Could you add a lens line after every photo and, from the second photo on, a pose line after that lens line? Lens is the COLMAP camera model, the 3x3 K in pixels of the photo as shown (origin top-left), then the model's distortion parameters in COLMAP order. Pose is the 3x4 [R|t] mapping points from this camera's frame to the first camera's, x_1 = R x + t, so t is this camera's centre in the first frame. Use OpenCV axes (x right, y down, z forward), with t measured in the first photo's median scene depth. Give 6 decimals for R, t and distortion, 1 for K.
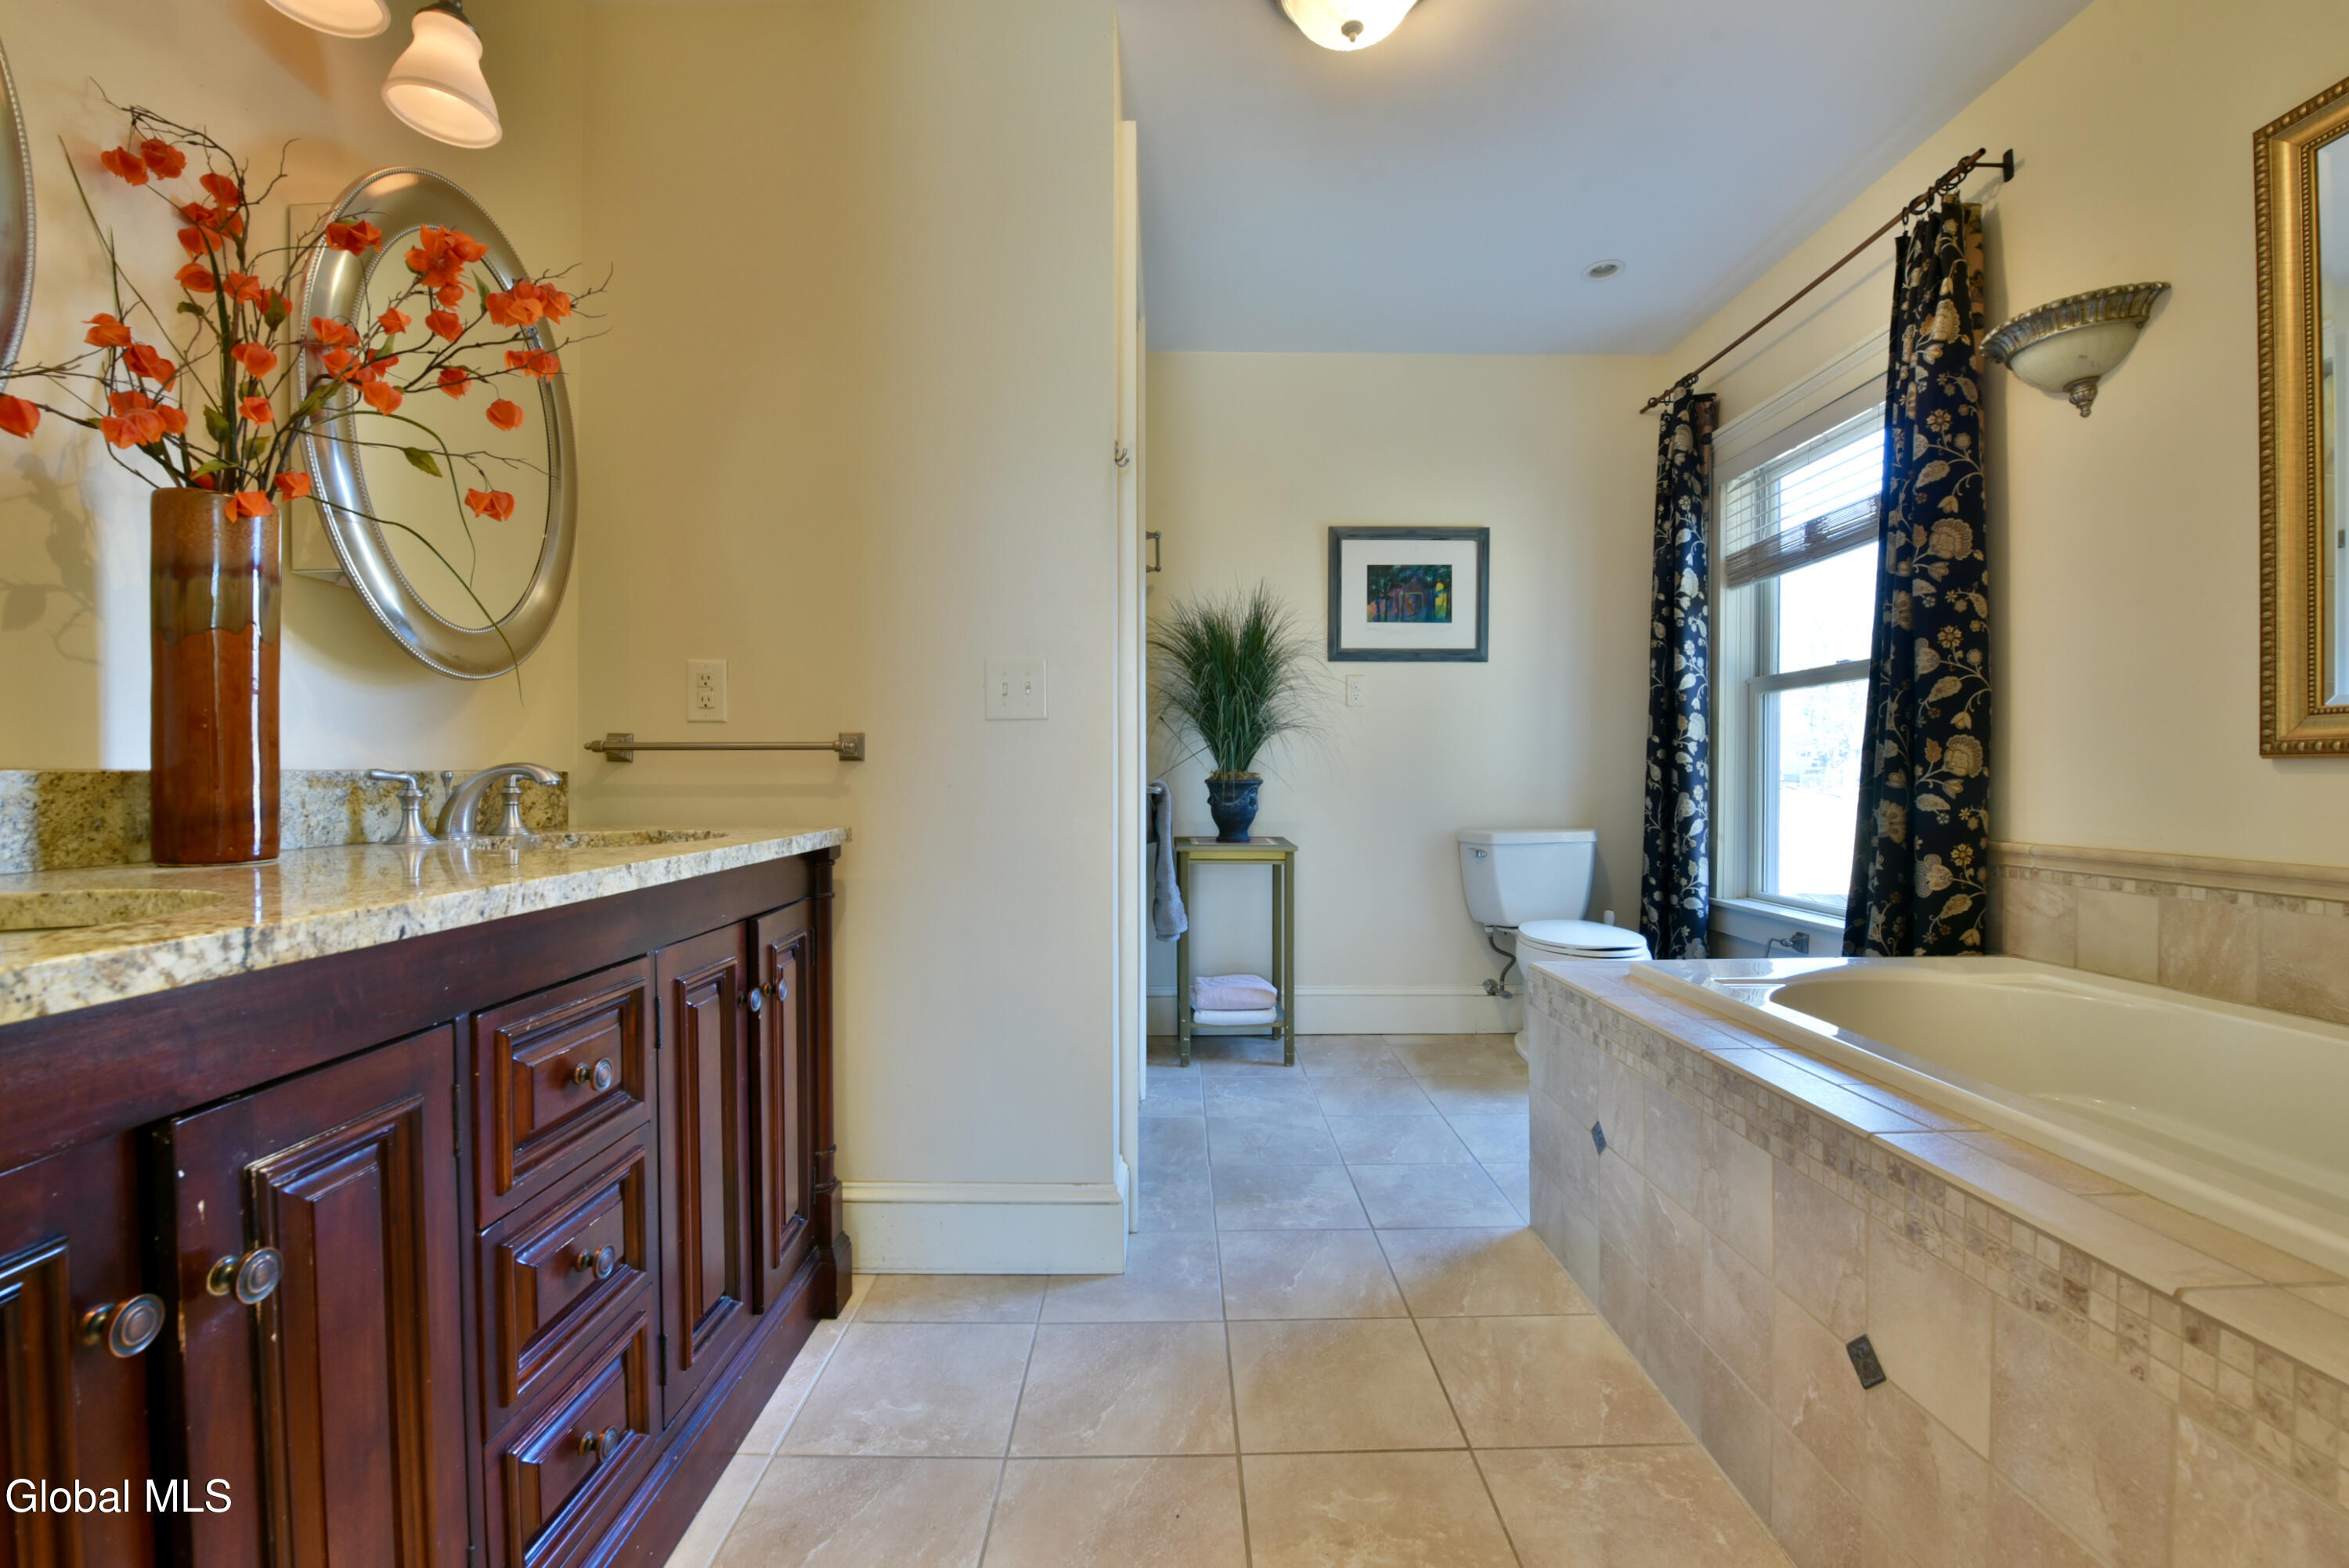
lens RADIAL K [[977.7, 0, 1180.4], [0, 977.7, 786.3], [0, 0, 1]] dist [-0.018546, -0.000732]
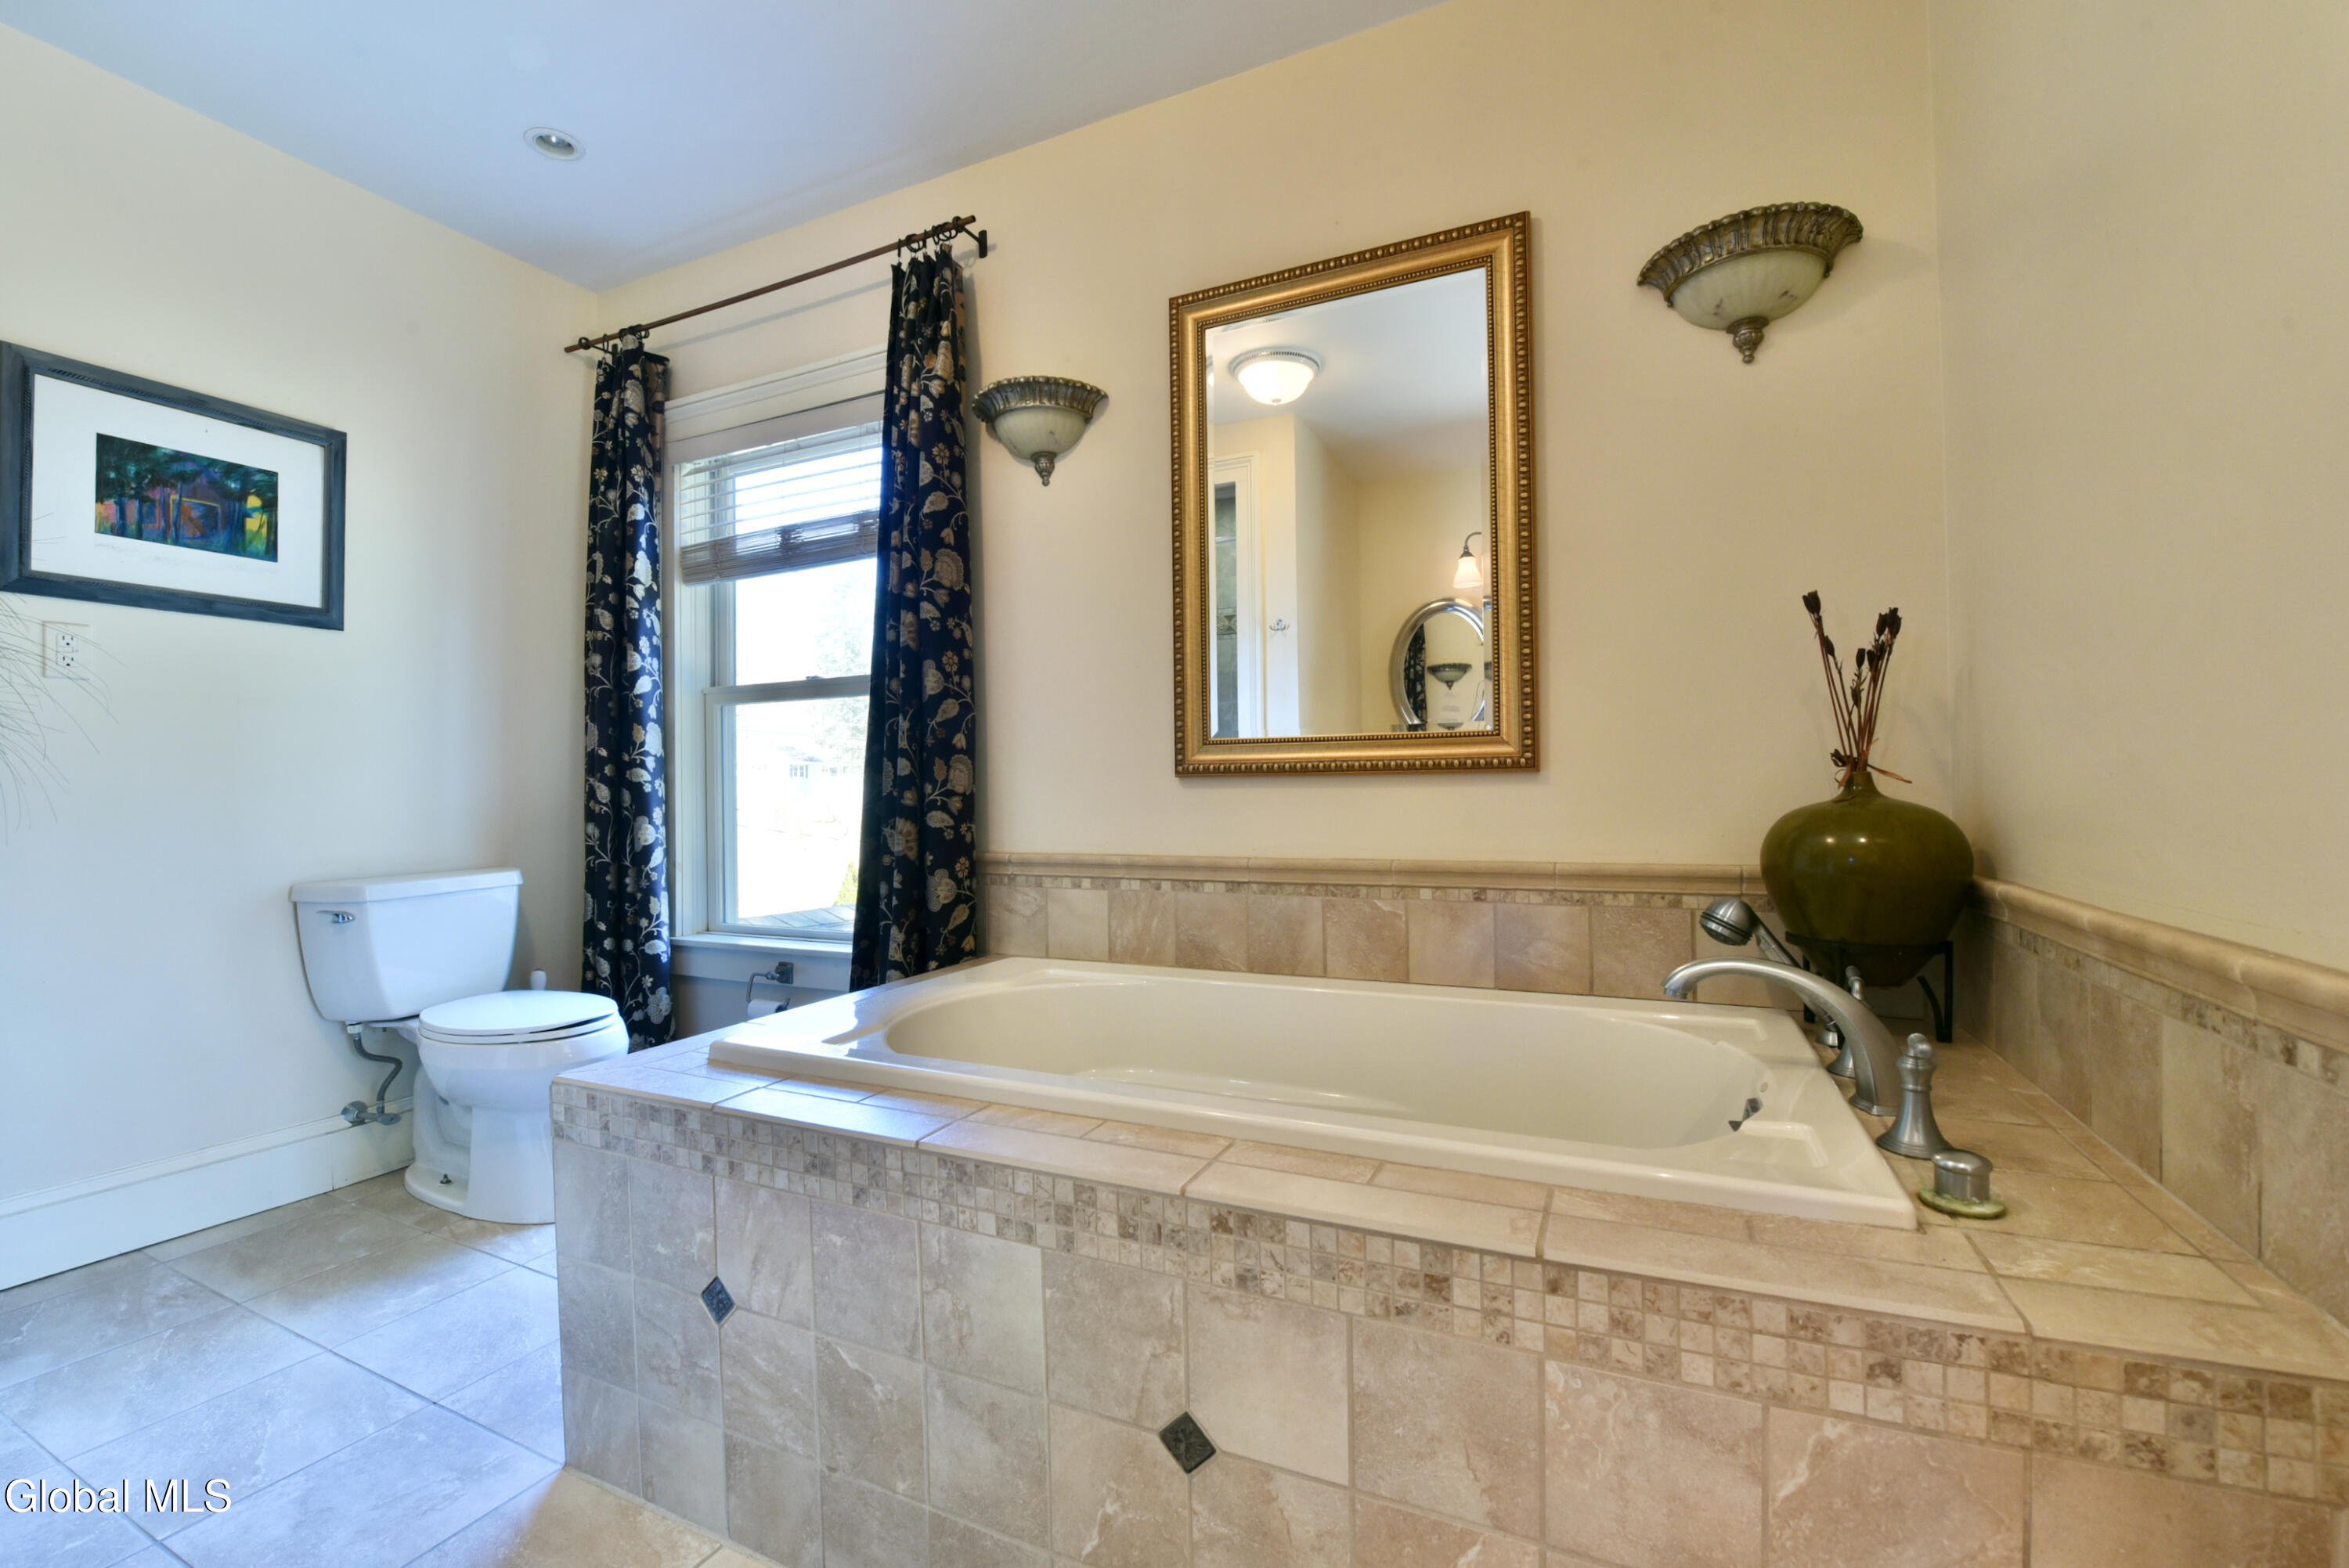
lens RADIAL K [[977.7, 0, 1173.8], [0, 977.7, 787.7], [0, 0, 1]] dist [-0.018546, -0.000732]
pose [[0.433912, -0.003031, 0.900950, -0.058184], [0.021069, 0.999755, -0.006784, -0.004479], [-0.900709, 0.021926, 0.433869, 0.324977]]
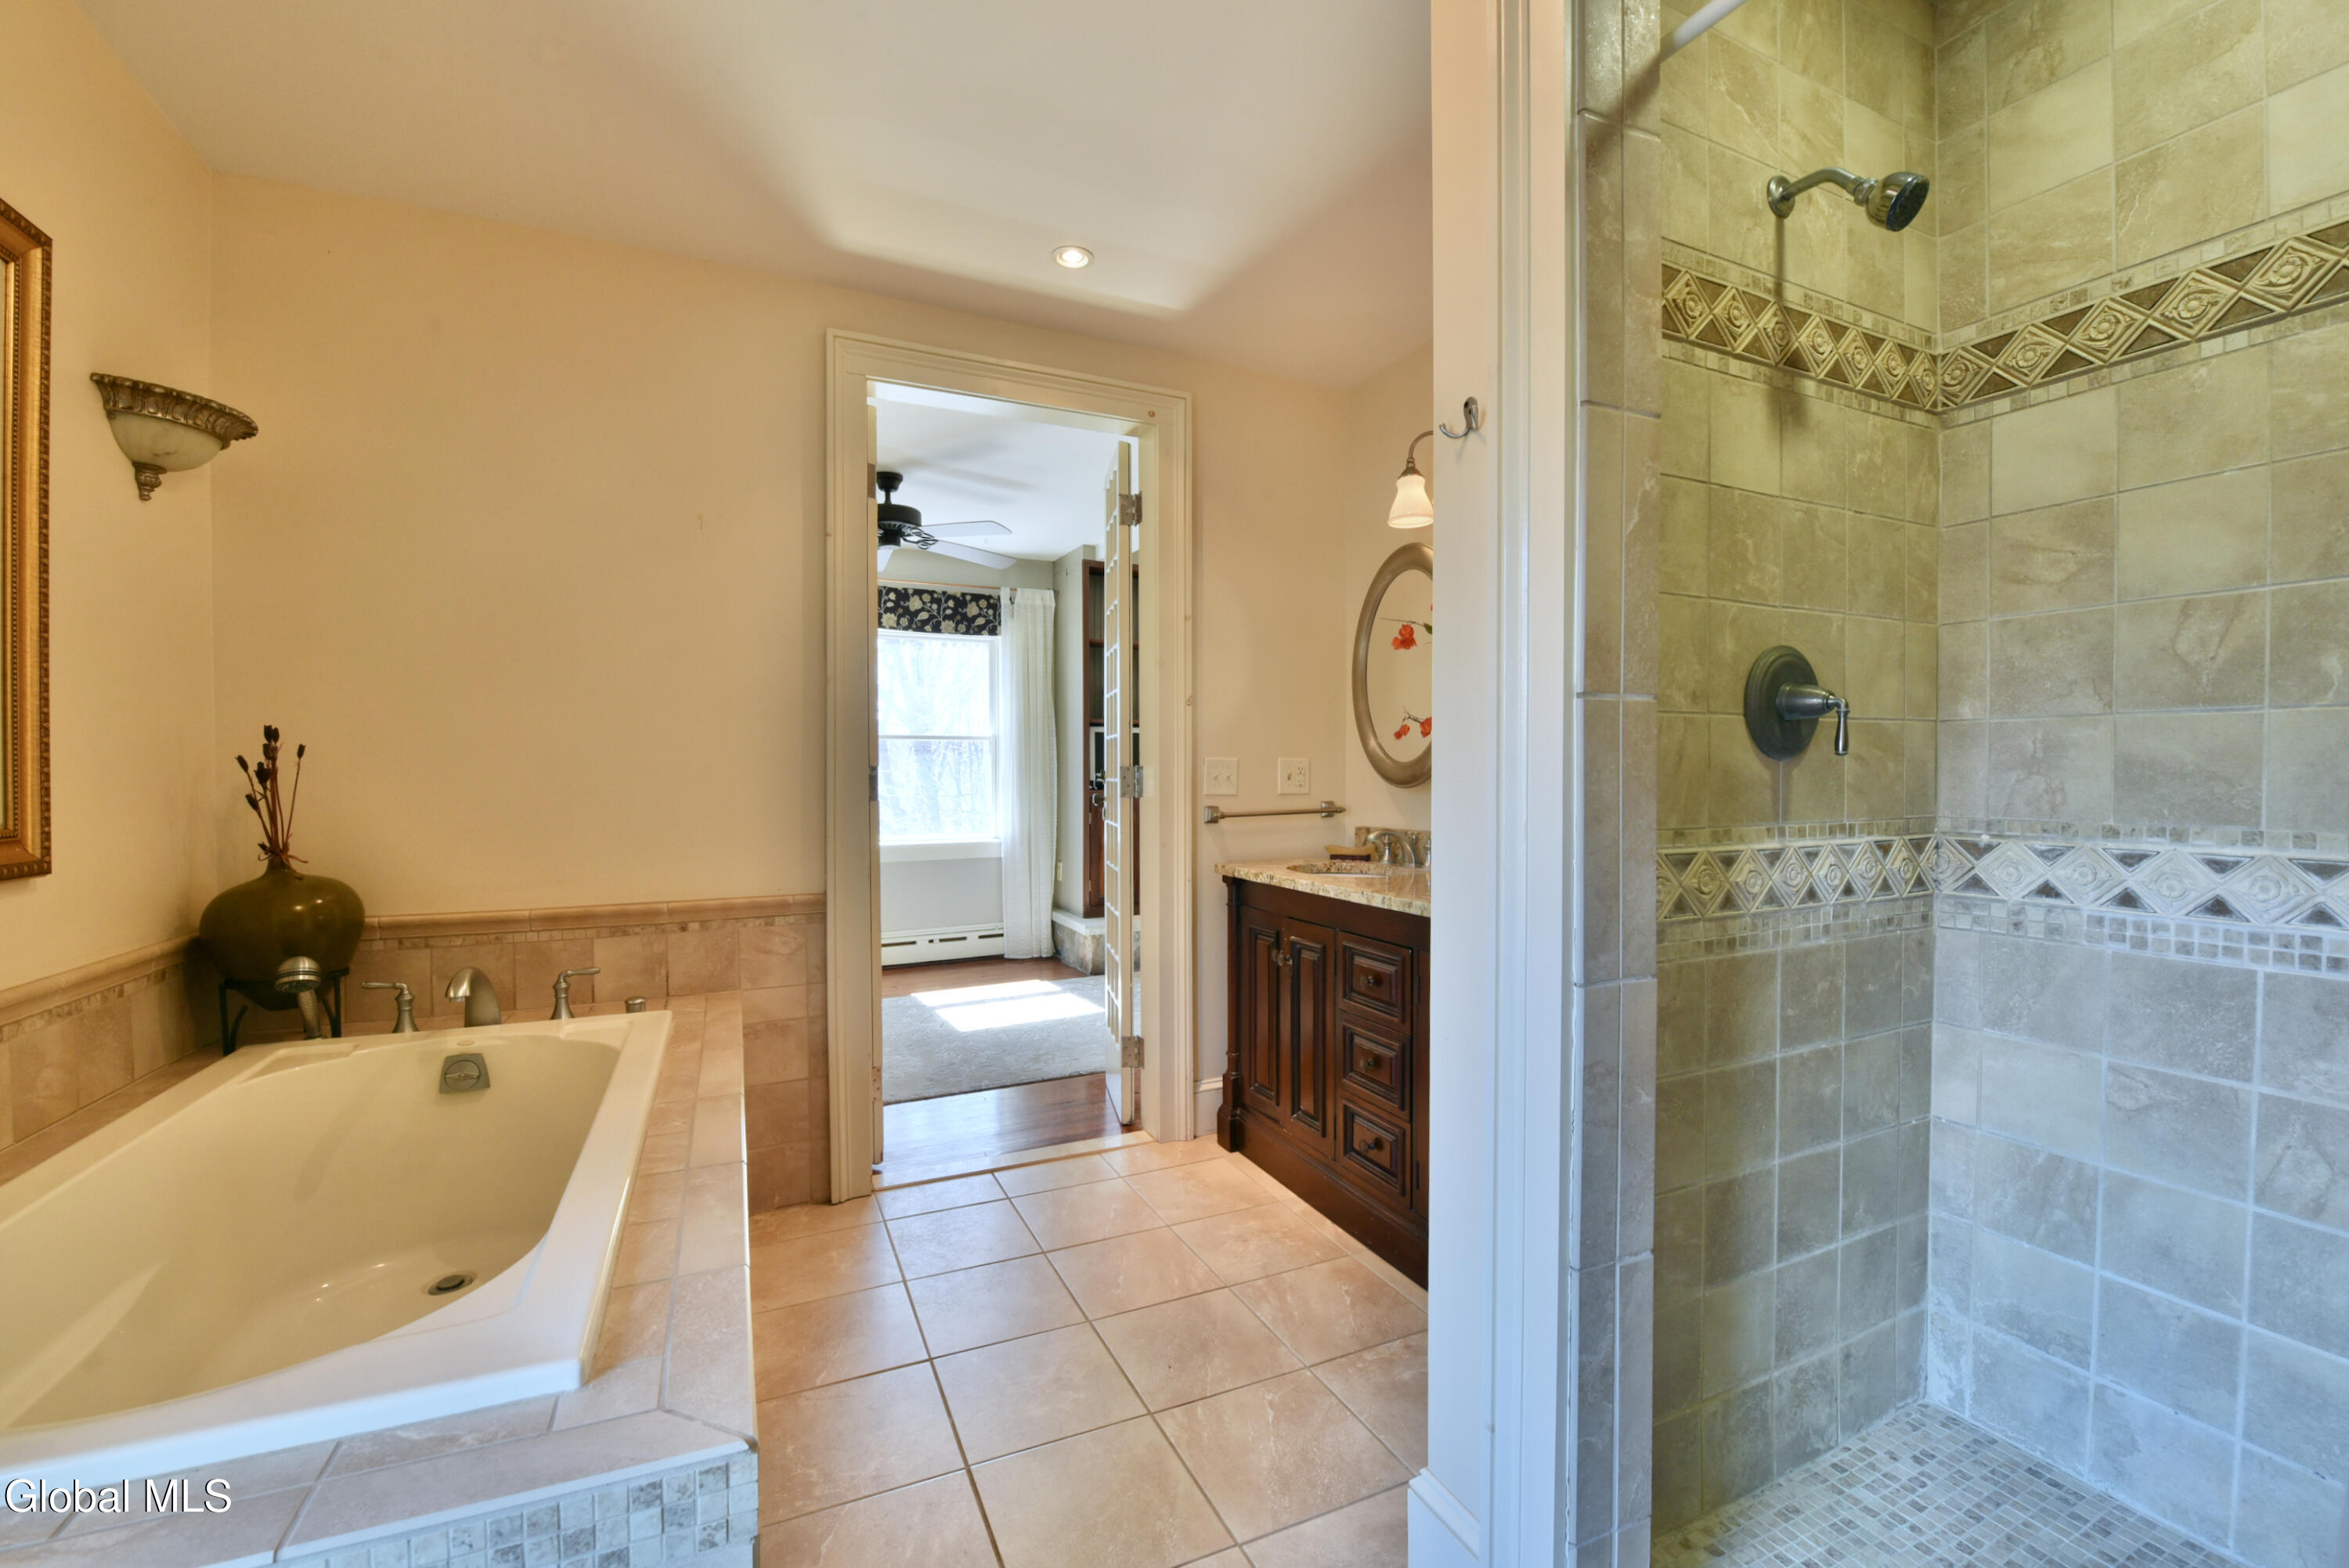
lens RADIAL K [[977.7, 0, 1177.7], [0, 977.7, 782.8], [0, 0, 1]] dist [-0.018546, -0.000732]
pose [[-0.909686, 0.007215, -0.415233, 0.146452], [-0.003511, 0.999680, 0.025061, -0.057423], [0.415281, 0.024256, -0.909370, 0.870646]]
